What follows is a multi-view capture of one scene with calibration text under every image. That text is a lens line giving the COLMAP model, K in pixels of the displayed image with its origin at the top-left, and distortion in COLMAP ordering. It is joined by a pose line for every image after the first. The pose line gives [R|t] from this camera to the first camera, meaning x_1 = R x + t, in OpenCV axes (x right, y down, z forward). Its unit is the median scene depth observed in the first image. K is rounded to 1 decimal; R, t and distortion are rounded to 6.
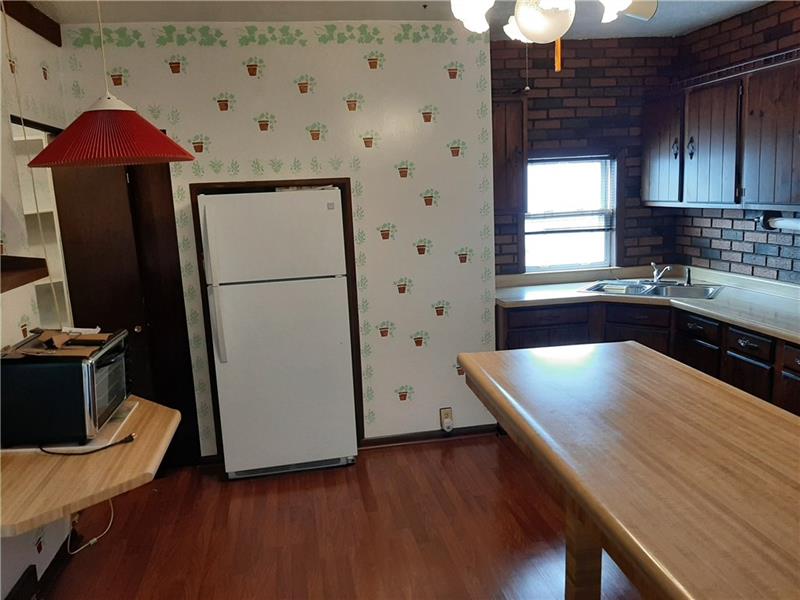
lens RADIAL K [[623.1, 0, 402.3], [0, 623.1, 298.5], [0, 0, 1]] dist [0.001562, -0.032375]
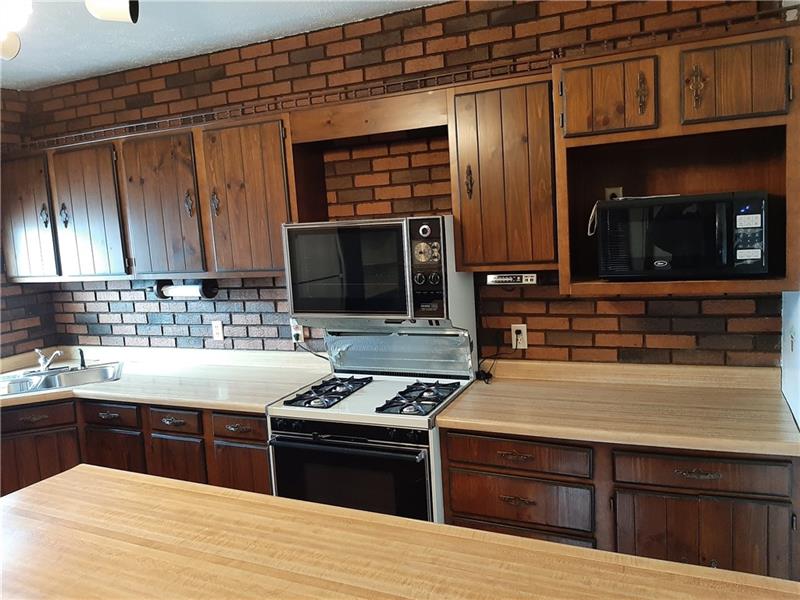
lens RADIAL K [[623.1, 0, 397.7], [0, 623.1, 296.9], [0, 0, 1]] dist [0.001562, -0.032375]
pose [[0.558093, -0.087732, 0.825127, -0.010817], [0.178605, 0.983787, -0.016202, -0.029633], [-0.810328, 0.156414, 0.564715, 0.138448]]
